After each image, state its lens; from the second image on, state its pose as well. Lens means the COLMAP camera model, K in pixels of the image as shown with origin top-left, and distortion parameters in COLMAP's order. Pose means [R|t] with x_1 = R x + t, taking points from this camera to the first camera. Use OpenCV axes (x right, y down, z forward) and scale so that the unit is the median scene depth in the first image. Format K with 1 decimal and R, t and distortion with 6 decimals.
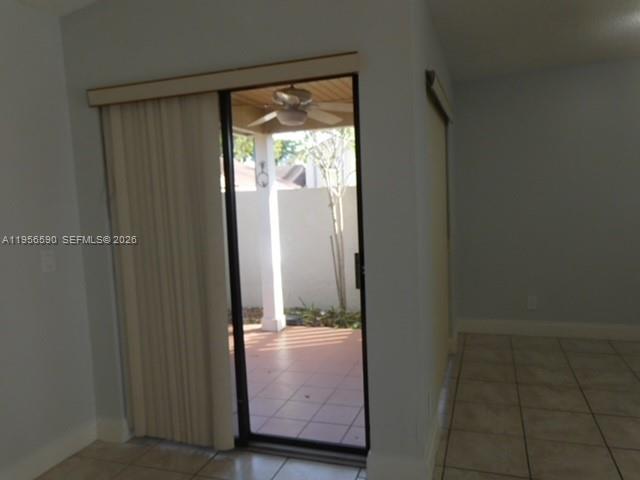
lens RADIAL K [[476.6, 0, 322.4], [0, 476.6, 241.8], [0, 0, 1]] dist [-0.024041, 0.051240]
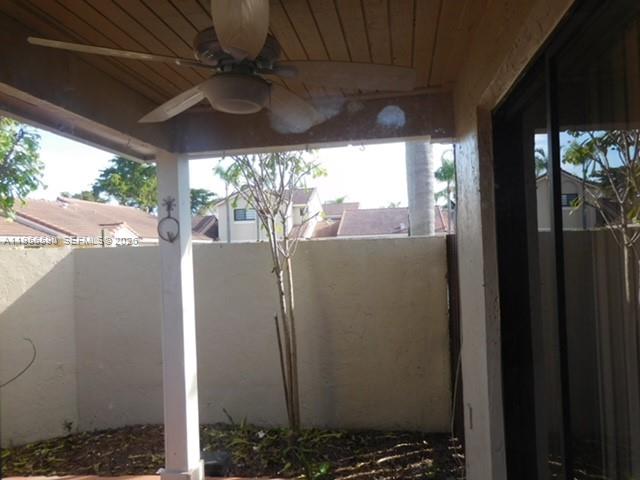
lens RADIAL K [[476.6, 0, 322.4], [0, 476.6, 241.8], [0, 0, 1]] dist [-0.024041, 0.051240]
pose [[0.982730, 0.007808, 0.184882, -0.038719], [0.012509, 0.994021, -0.108469, -0.040231], [-0.184624, 0.108908, 0.976756, 0.317559]]
